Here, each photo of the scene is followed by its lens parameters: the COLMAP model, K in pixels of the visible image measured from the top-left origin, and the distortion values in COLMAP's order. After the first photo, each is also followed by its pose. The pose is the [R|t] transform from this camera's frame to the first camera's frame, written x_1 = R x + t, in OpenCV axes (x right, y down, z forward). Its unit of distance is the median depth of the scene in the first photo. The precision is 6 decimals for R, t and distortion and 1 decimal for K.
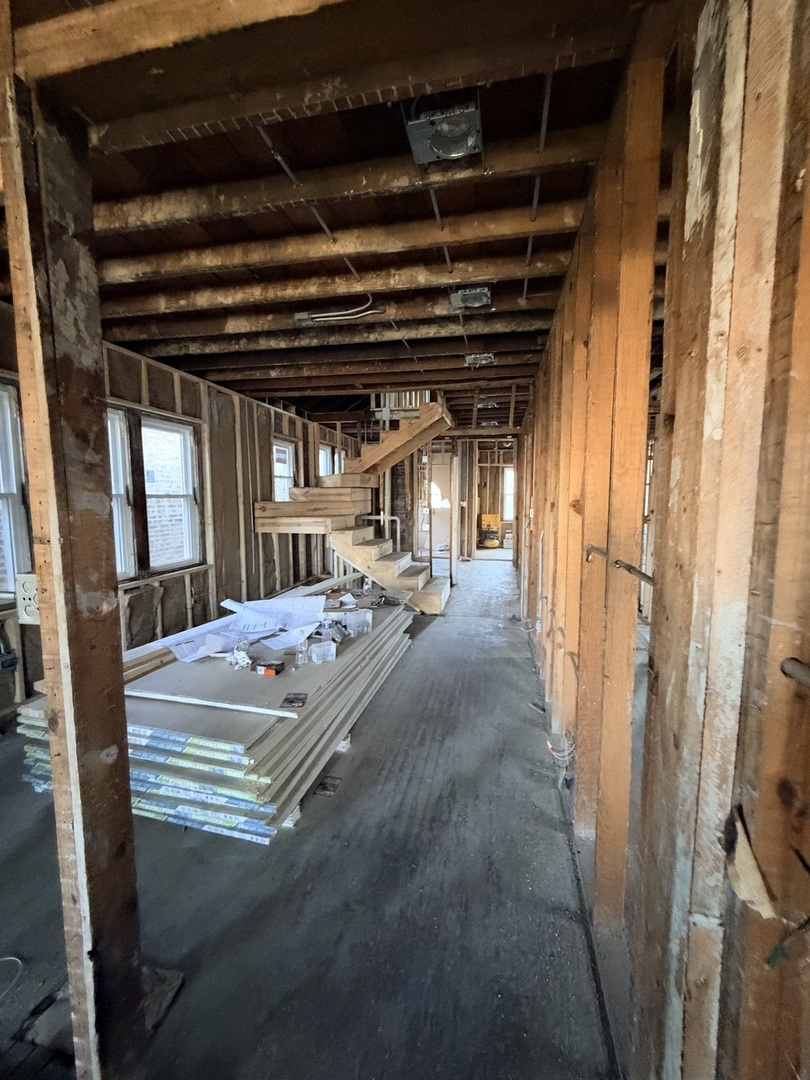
lens RADIAL K [[432.2, 0, 404.2], [0, 432.2, 538.0], [0, 0, 1]] dist [0.000199, 0.000173]
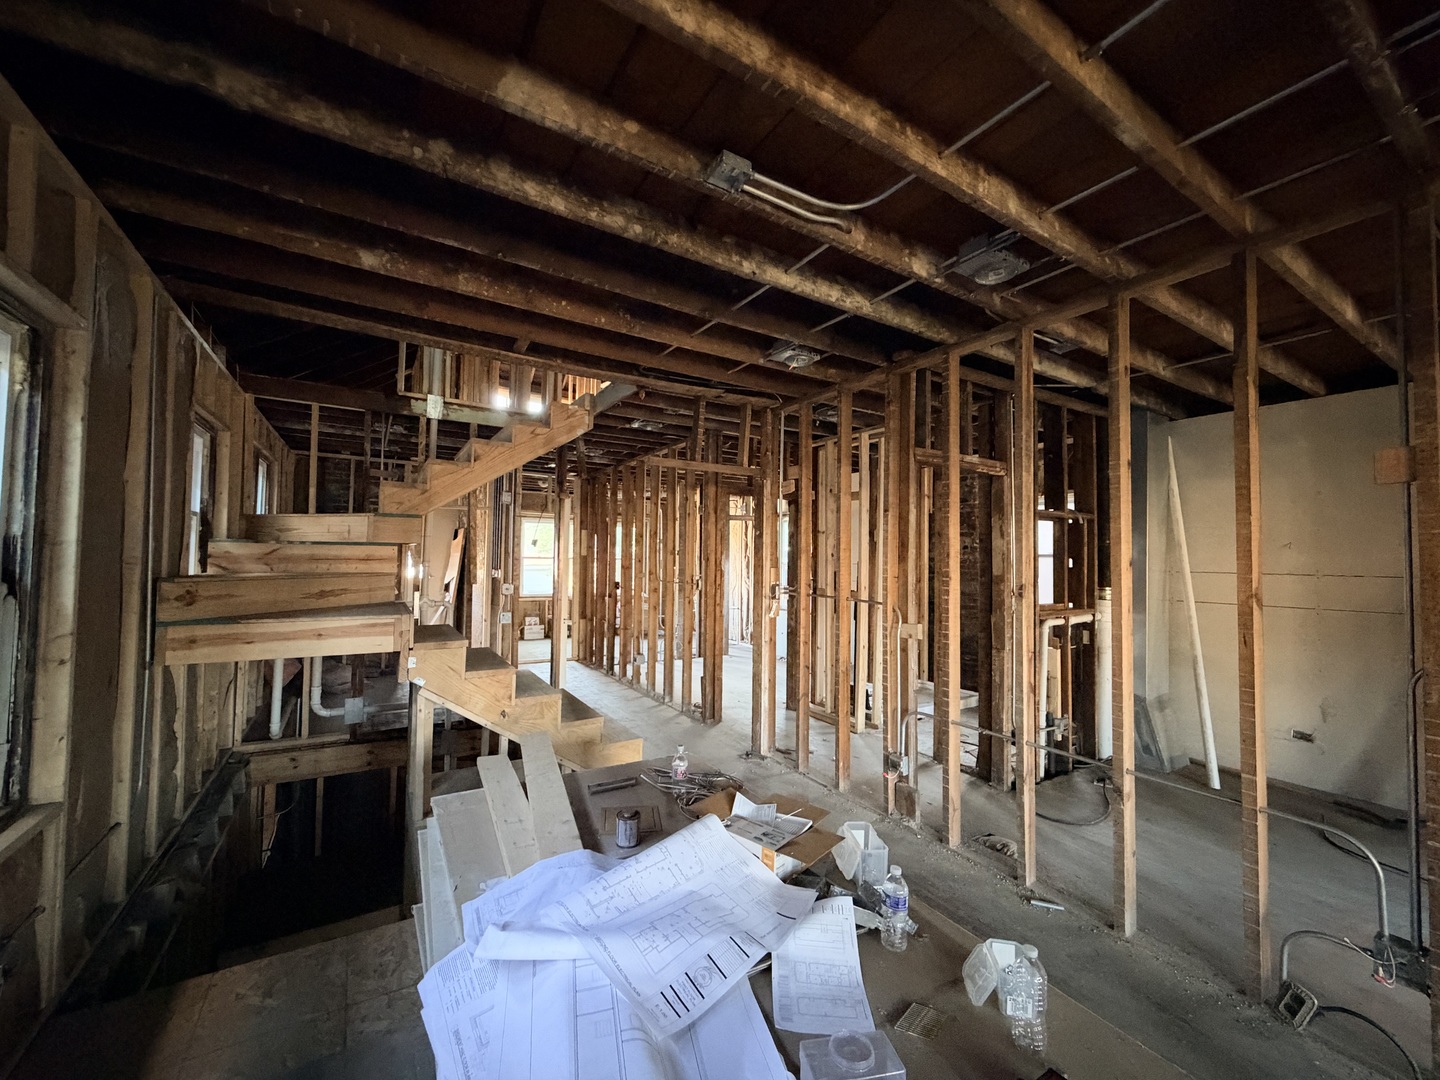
lens RADIAL K [[576.3, 0, 717.1], [0, 576.3, 544.2], [0, 0, 1]] dist [0.000199, 0.000173]
pose [[0.719412, 0.028375, 0.694004, -0.345805], [0.054191, 0.993827, -0.096808, -0.042022], [-0.692467, 0.107253, 0.713433, 0.345096]]
